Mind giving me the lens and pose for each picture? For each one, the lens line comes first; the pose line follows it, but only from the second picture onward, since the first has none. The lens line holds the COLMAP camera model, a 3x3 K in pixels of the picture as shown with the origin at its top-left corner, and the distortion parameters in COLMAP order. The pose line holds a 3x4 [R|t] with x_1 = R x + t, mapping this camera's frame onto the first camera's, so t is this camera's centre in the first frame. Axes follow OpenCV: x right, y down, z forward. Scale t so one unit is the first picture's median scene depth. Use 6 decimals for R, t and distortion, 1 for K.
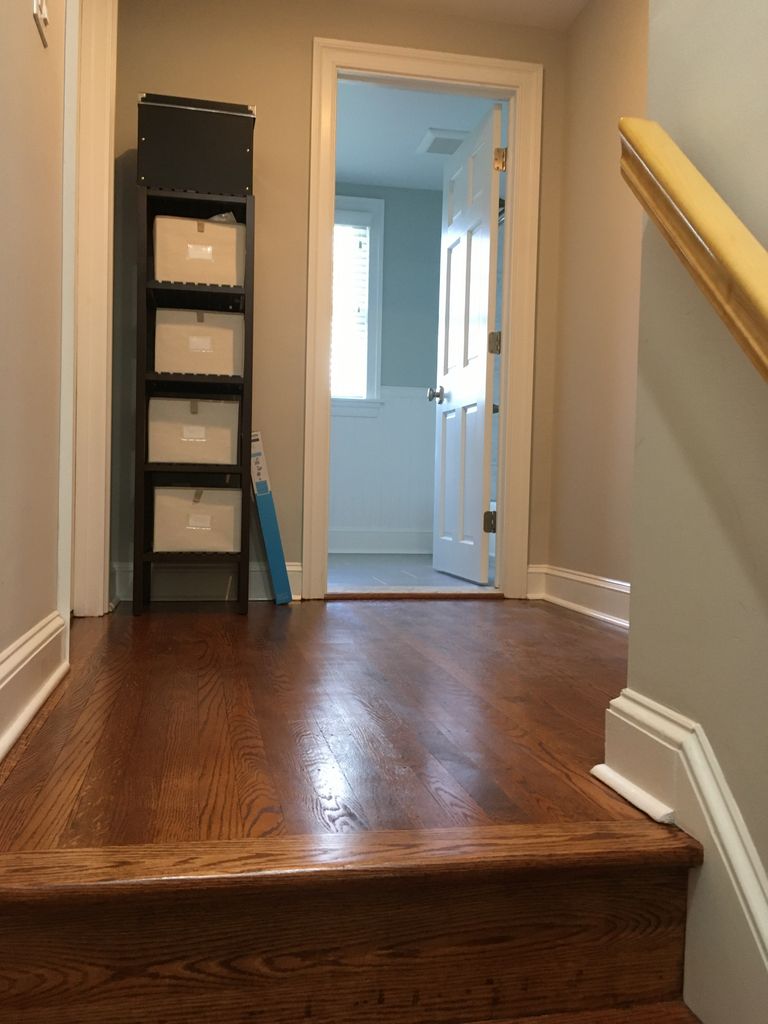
lens RADIAL K [[874.2, 0, 385.8], [0, 874.2, 512.4], [0, 0, 1]] dist [0.047229, -0.058087]
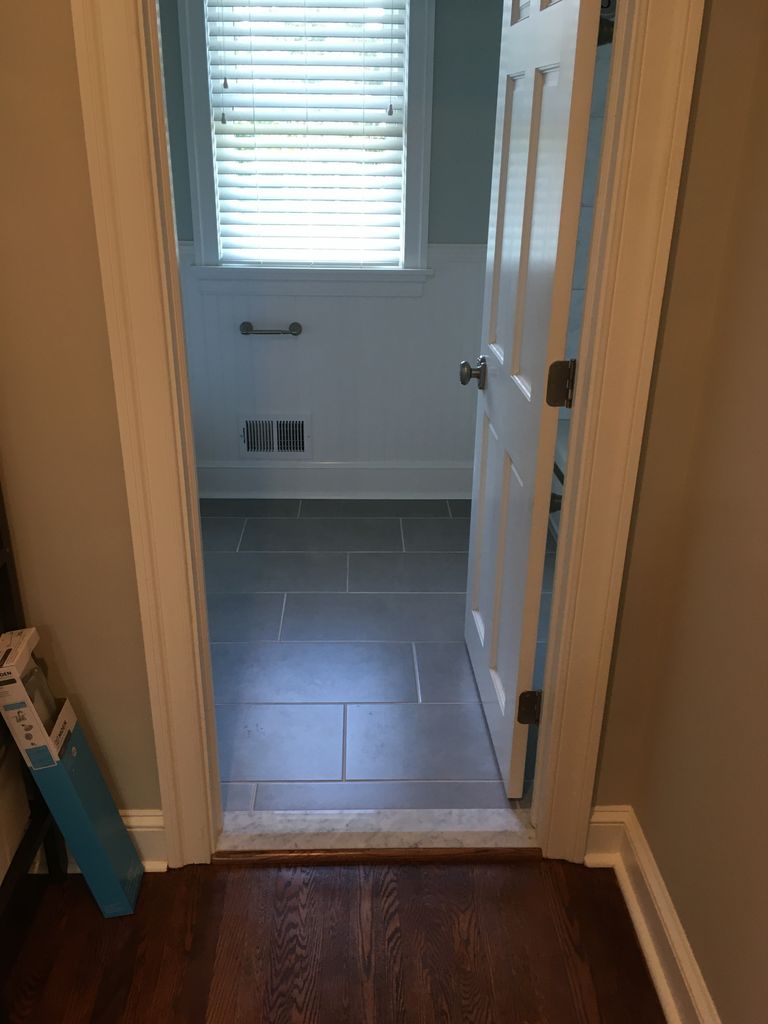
lens RADIAL K [[874.2, 0, 380.7], [0, 874.2, 511.7], [0, 0, 1]] dist [0.047229, -0.058087]
pose [[0.983548, 0.053385, -0.172581, 0.118379], [0.015998, 0.925844, 0.377568, -0.311131], [0.179939, -0.374117, 0.909757, 0.556168]]
